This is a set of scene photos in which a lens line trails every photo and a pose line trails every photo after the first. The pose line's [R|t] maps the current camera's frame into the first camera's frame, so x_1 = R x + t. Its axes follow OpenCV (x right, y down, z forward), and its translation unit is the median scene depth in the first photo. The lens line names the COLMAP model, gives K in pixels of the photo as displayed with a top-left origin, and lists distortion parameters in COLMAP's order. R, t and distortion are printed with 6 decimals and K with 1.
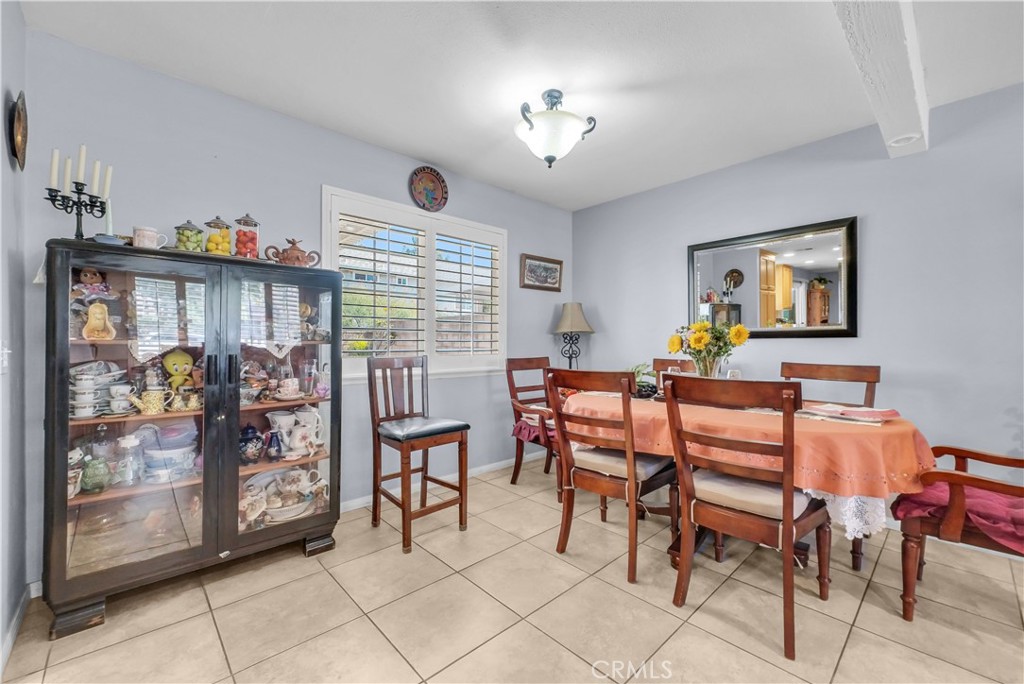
lens RADIAL K [[419.5, 0, 511.6], [0, 419.5, 340.7], [0, 0, 1]] dist [0.002546, -0.000094]
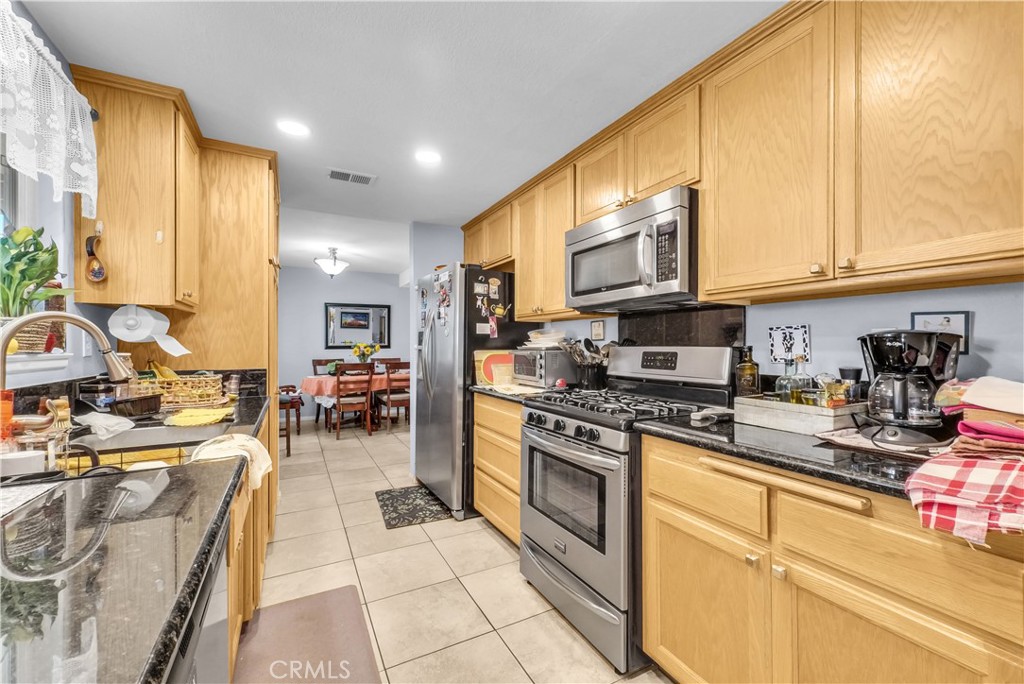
lens RADIAL K [[419.5, 0, 517.0], [0, 419.5, 342.2], [0, 0, 1]] dist [0.002546, -0.000094]
pose [[0.253640, 0.001667, 0.967297, -1.630223], [-0.003842, 0.999992, -0.000716, -0.052647], [-0.967291, -0.003534, 0.253644, -0.504350]]
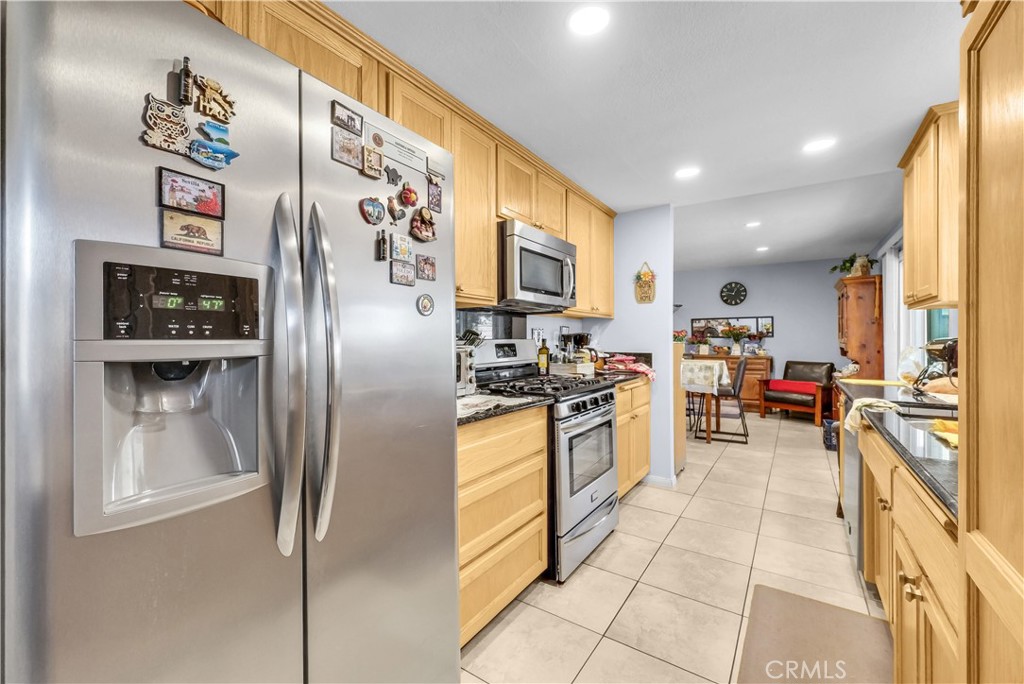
lens RADIAL K [[419.5, 0, 510.2], [0, 419.5, 337.2], [0, 0, 1]] dist [0.002546, -0.000094]
pose [[-0.975297, -0.002256, -0.220886, -0.586965], [0.000392, 0.999929, -0.011946, -0.039975], [0.220897, -0.011737, -0.975227, 0.410749]]
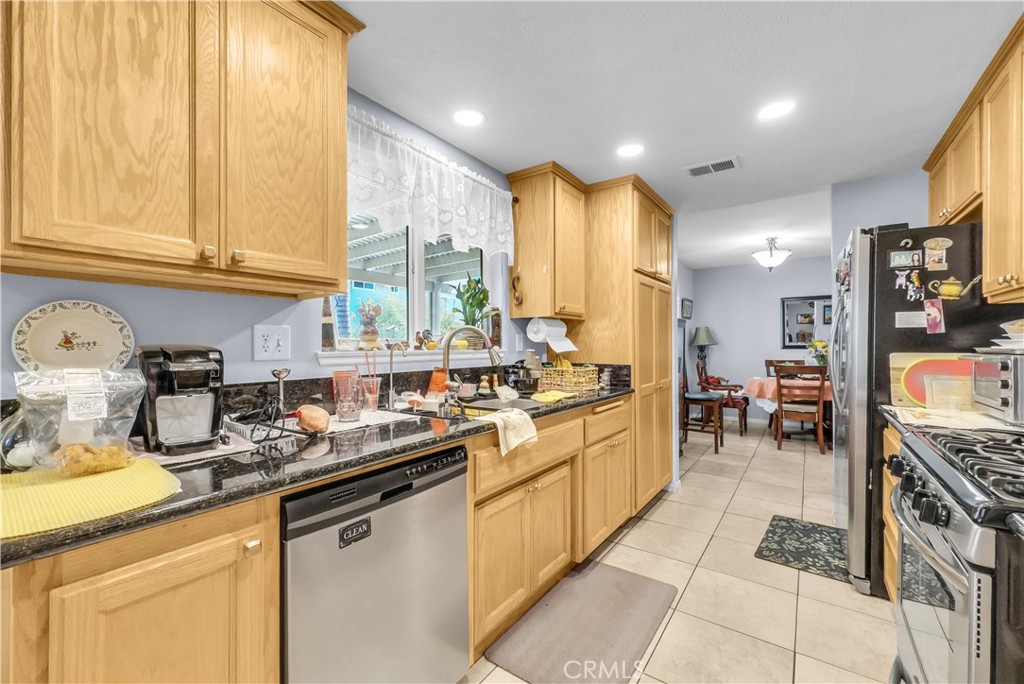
lens RADIAL K [[419.5, 0, 506.7], [0, 419.5, 343.2], [0, 0, 1]] dist [0.002546, -0.000094]
pose [[0.980431, -0.003290, 0.196838, -1.405696], [0.002424, 0.999986, 0.004639, -0.053346], [-0.196850, -0.004071, 0.980425, -0.709175]]
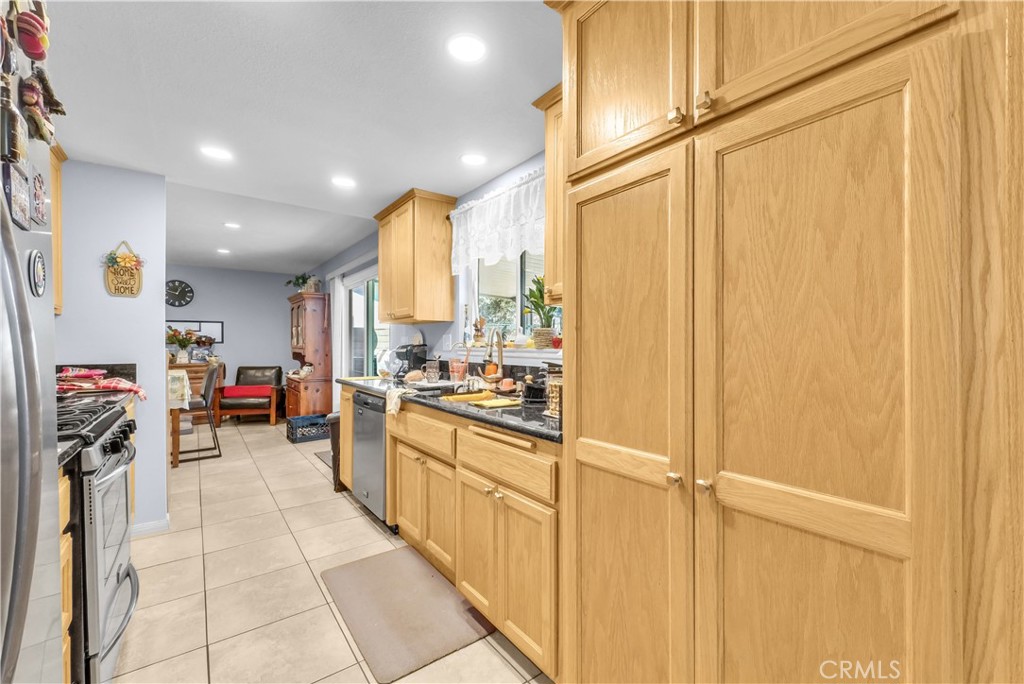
lens RADIAL K [[419.5, 0, 511.1], [0, 419.5, 346.5], [0, 0, 1]] dist [0.002546, -0.000094]
pose [[-0.102622, 0.001798, -0.994719, -0.412318], [0.006645, 0.999977, 0.001122, -0.041533], [0.994698, -0.006495, -0.102632, 0.217742]]
